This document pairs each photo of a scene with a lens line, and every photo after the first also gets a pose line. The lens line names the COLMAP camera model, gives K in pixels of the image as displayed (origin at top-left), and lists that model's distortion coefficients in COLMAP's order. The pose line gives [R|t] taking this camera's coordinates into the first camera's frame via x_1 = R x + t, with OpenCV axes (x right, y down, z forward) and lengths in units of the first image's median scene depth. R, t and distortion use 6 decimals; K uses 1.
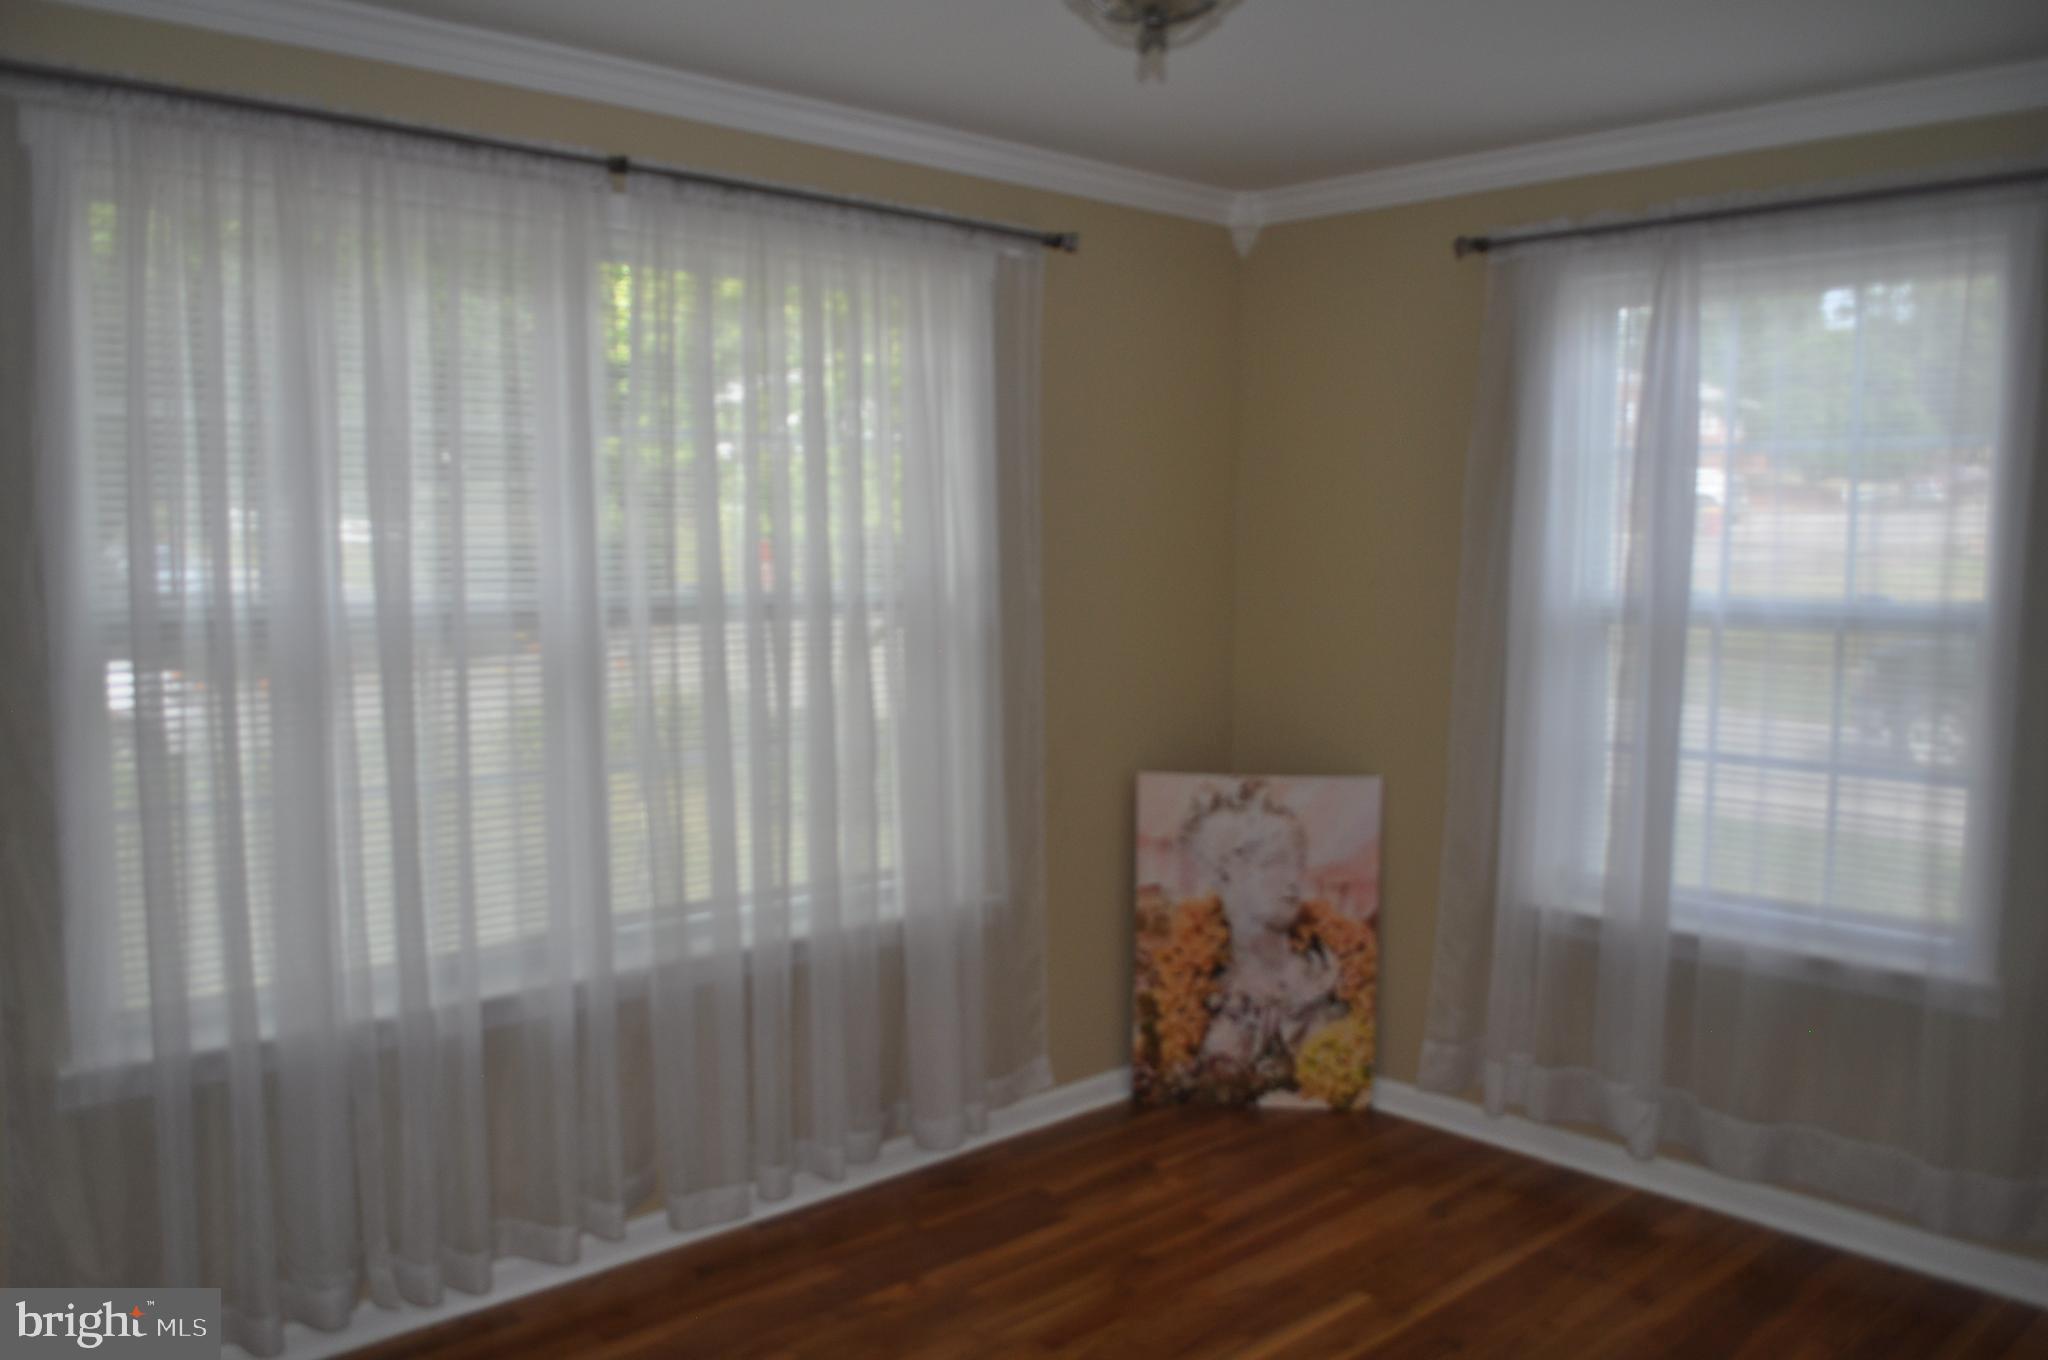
lens RADIAL K [[1643.5, 0, 1024.0], [0, 1643.5, 680.0], [0, 0, 1]] dist [-0.072837, 0.006358]
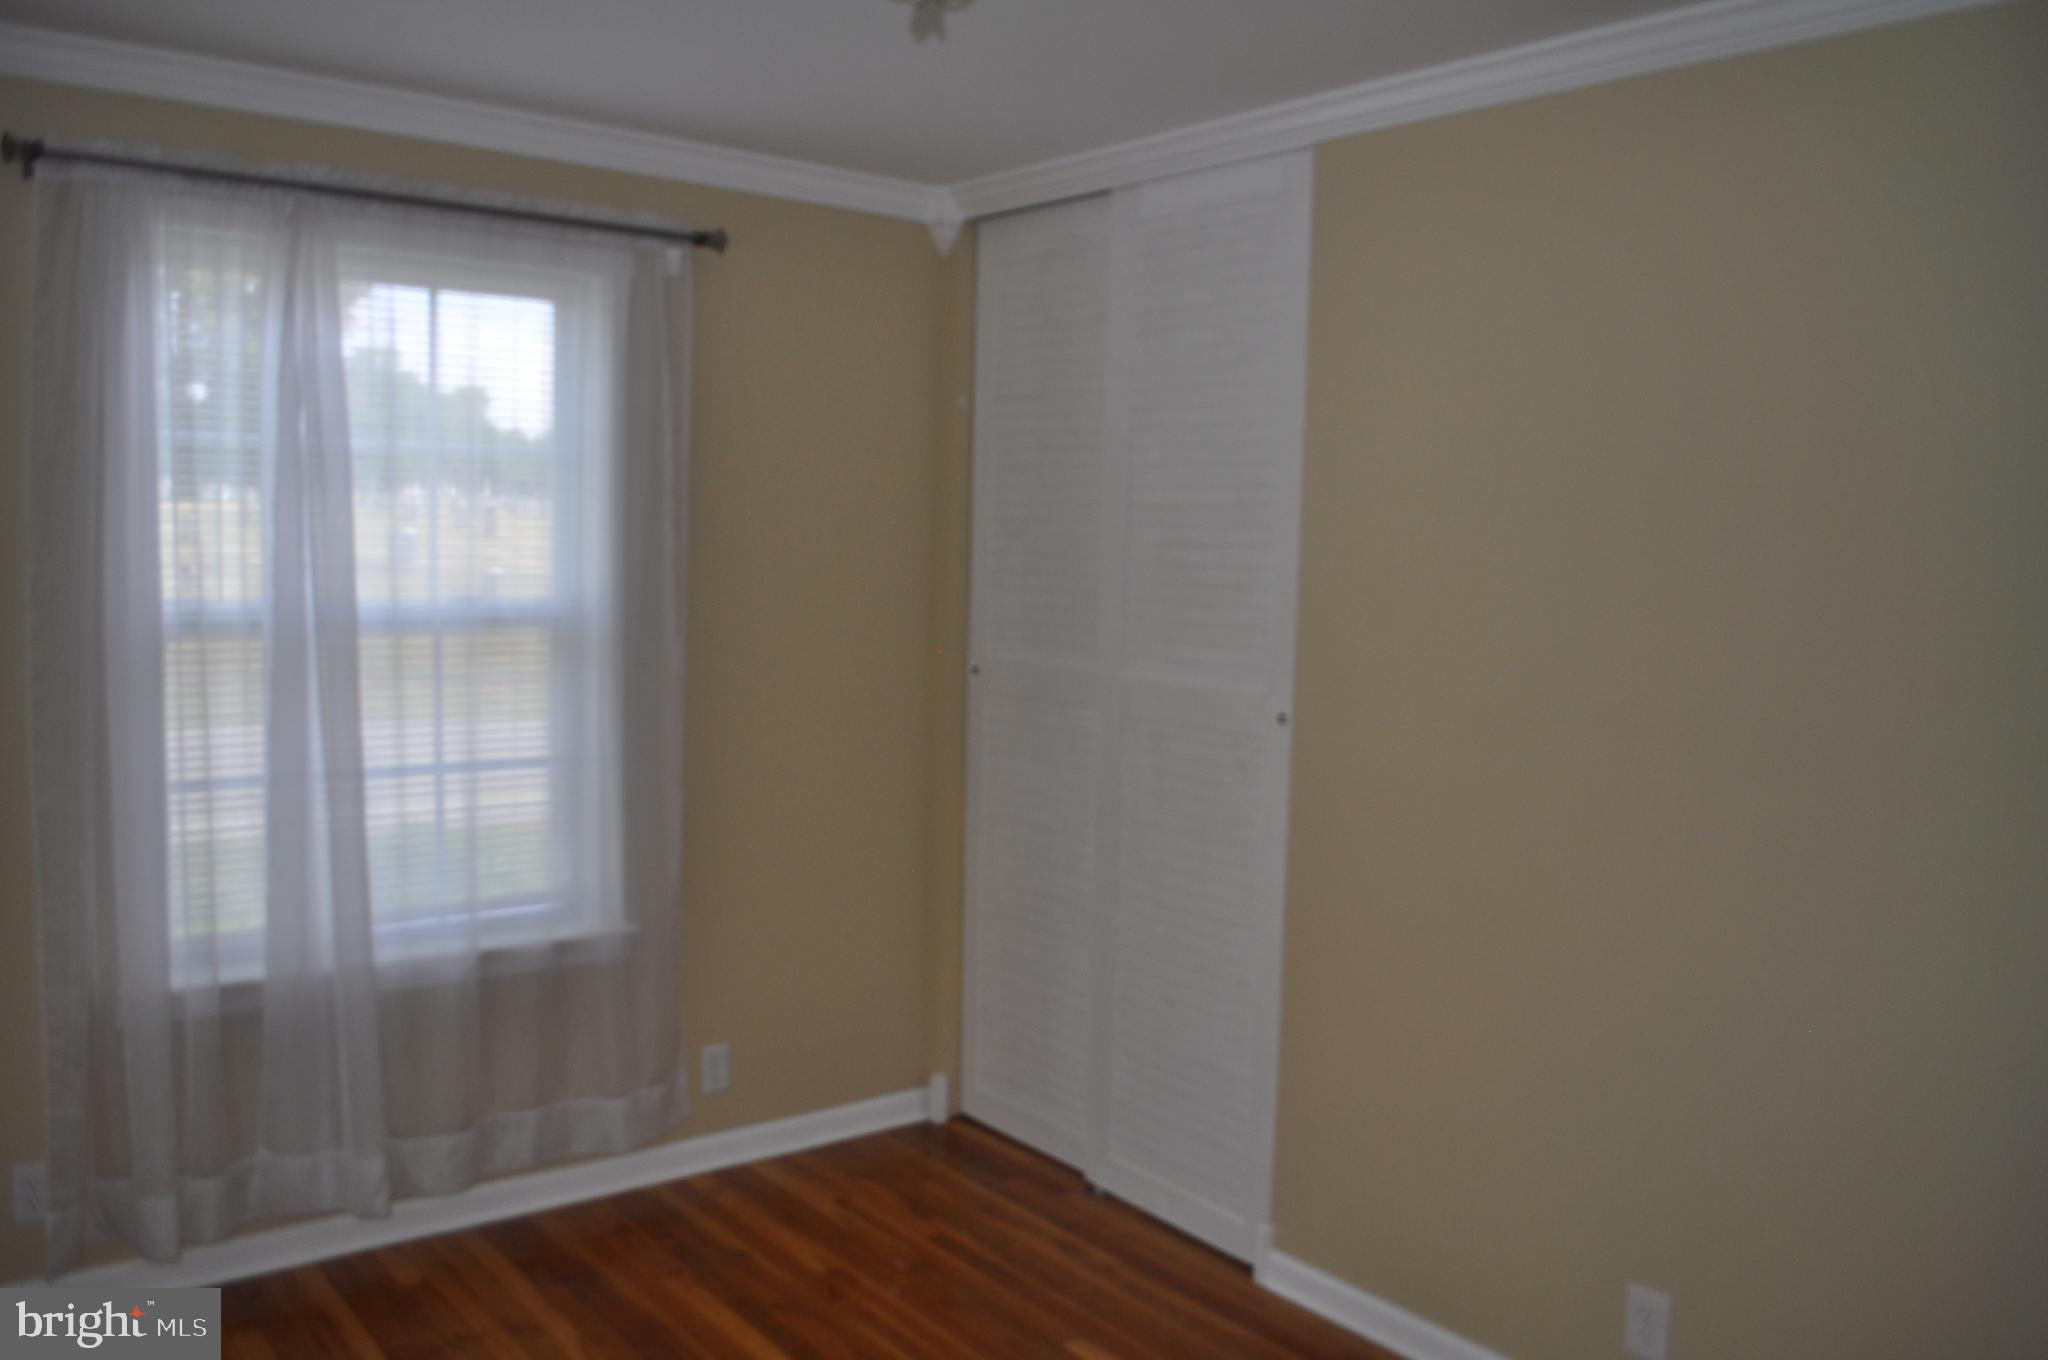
lens RADIAL K [[1681.3, 0, 1024.0], [0, 1681.3, 680.0], [0, 0, 1]] dist [-0.008477, -0.005574]
pose [[0.104210, -0.080600, 0.991284, -0.506823], [0.075023, 0.994508, 0.072975, -0.050259], [-0.991722, 0.066764, 0.109684, 0.525090]]
